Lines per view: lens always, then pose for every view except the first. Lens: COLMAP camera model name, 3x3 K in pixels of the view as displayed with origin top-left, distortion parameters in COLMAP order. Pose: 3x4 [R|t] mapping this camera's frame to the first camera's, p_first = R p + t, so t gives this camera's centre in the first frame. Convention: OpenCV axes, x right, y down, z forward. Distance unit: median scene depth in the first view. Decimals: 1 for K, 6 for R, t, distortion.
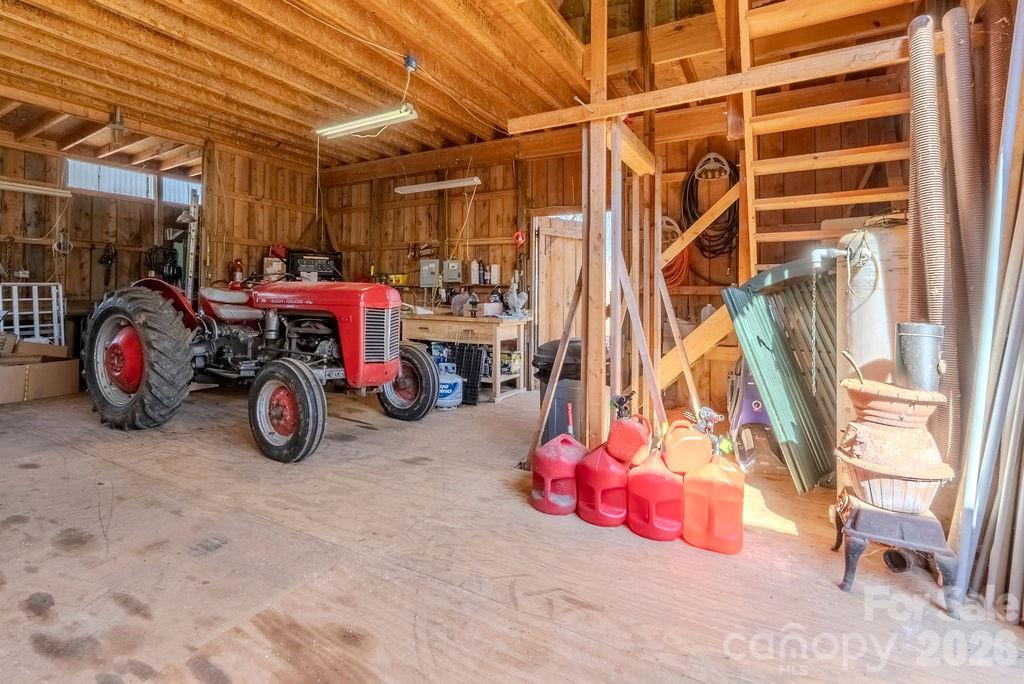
lens RADIAL K [[473.5, 0, 548.1], [0, 473.5, 282.1], [0, 0, 1]] dist [-0.004396, -0.000362]
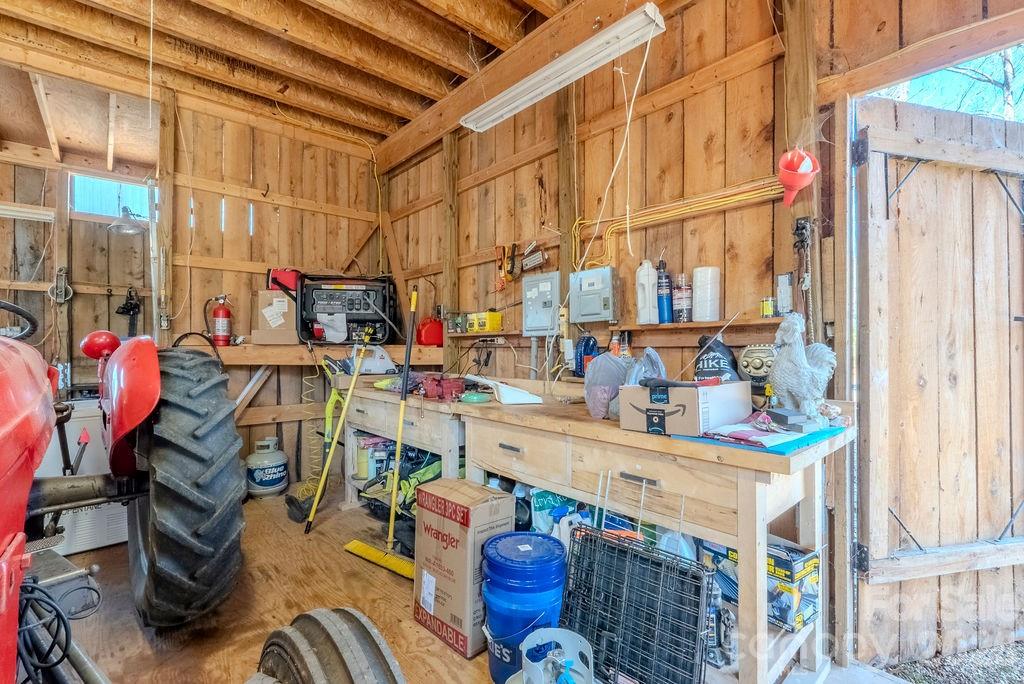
lens RADIAL K [[473.5, 0, 520.2], [0, 473.5, 359.6], [0, 0, 1]] dist [-0.004396, -0.000362]
pose [[0.929414, -0.006172, -0.368988, -0.107483], [0.023880, 0.998770, 0.043443, 0.013668], [0.368266, -0.049188, 0.928418, 0.596596]]
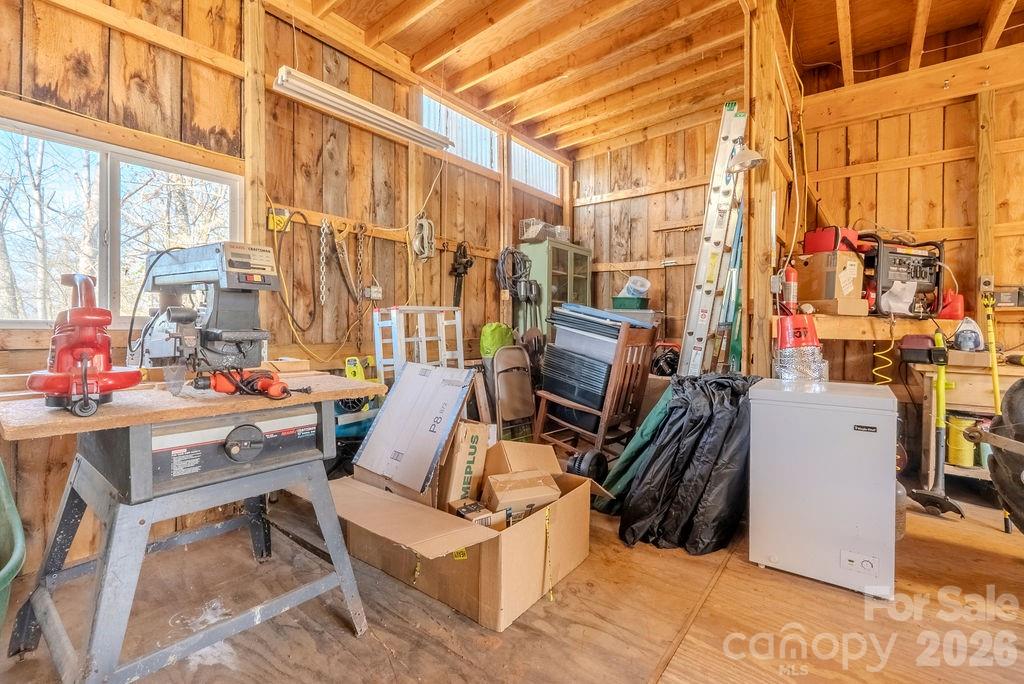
lens RADIAL K [[473.5, 0, 517.4], [0, 473.5, 327.3], [0, 0, 1]] dist [-0.004396, -0.000362]
pose [[0.980195, -0.000948, -0.198033, -0.832396], [0.005675, 0.999712, 0.023301, 0.011832], [0.197954, -0.023963, 0.979918, 0.480122]]
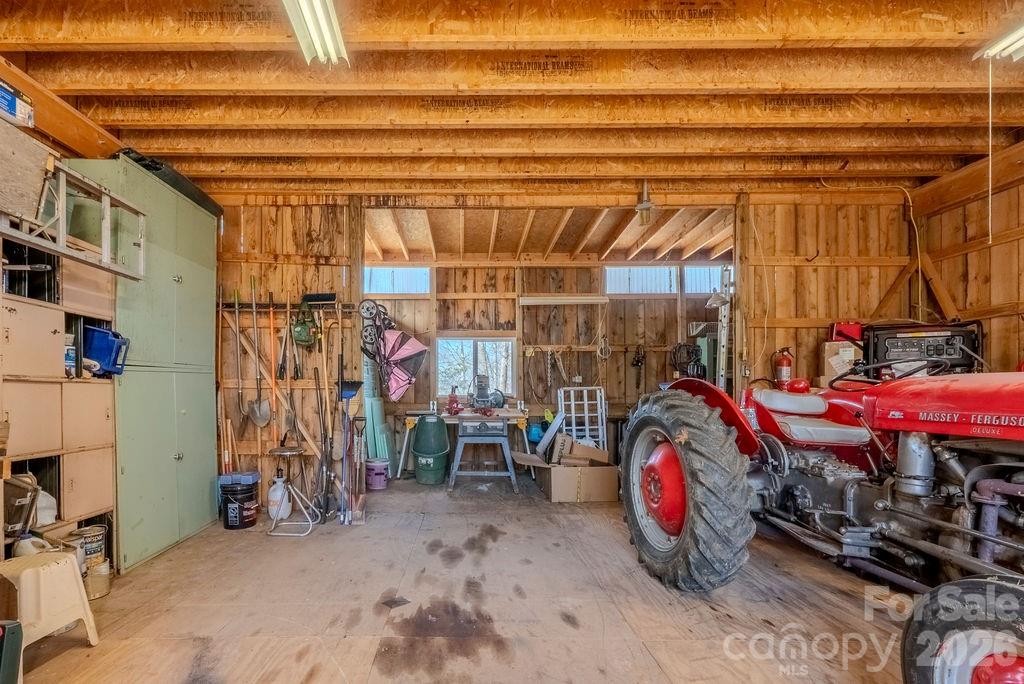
lens RADIAL K [[473.5, 0, 451.3], [0, 473.5, 399.0], [0, 0, 1]] dist [-0.004396, -0.000362]
pose [[0.432689, 0.005121, -0.901529, -0.233188], [0.028755, 0.999397, 0.019478, -0.000169], [0.901085, -0.034351, 0.432281, 0.240841]]
